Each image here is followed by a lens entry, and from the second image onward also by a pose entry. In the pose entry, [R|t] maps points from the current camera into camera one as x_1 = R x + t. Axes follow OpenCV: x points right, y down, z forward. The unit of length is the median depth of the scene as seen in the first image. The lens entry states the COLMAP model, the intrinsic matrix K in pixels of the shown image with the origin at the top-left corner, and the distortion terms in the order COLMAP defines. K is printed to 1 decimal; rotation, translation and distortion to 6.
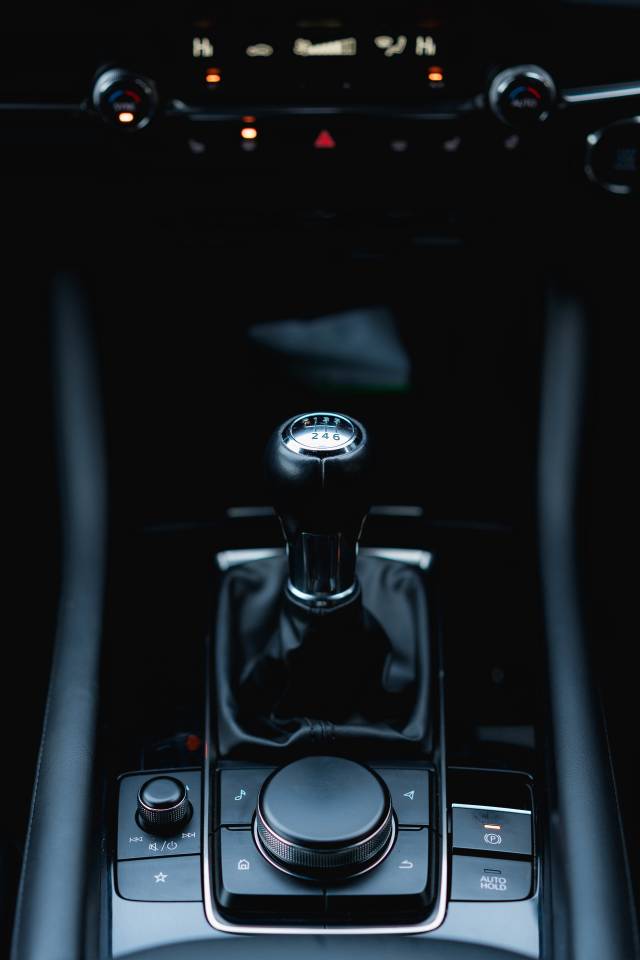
lens RADIAL K [[1524.2, 0, 320.0], [0, 1524.2, 480.0], [0, 0, 1]] dist [-0.000968, 0.042932]
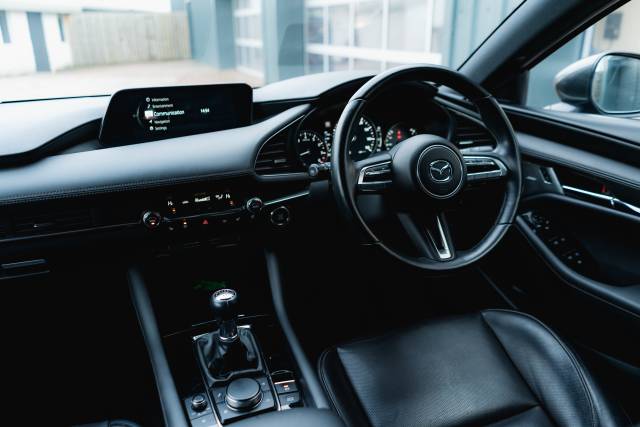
lens RADIAL K [[500.6, 0, 320.0], [0, 500.6, 213.5], [0, 0, 1]] dist [-0.001573, 0.000117]
pose [[0.930388, -0.129570, 0.342914, -0.180479], [0.202681, 0.961285, -0.186687, 0.057773], [-0.305449, 0.243194, 0.920629, -0.296390]]
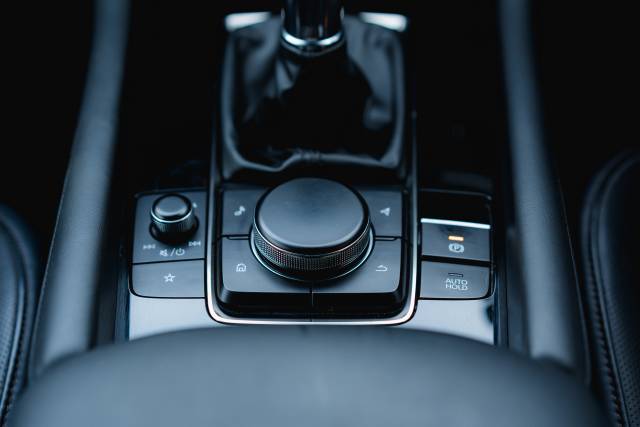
lens RADIAL K [[1016.1, 0, 320.0], [0, 1016.1, 213.5], [0, 0, 1]] dist [-0.000968, 0.042932]
pose [[0.999957, 0.006715, -0.006439, 0.013650], [-0.005585, 0.986811, 0.161778, 0.081359], [0.007440, -0.161735, 0.986806, 0.230912]]
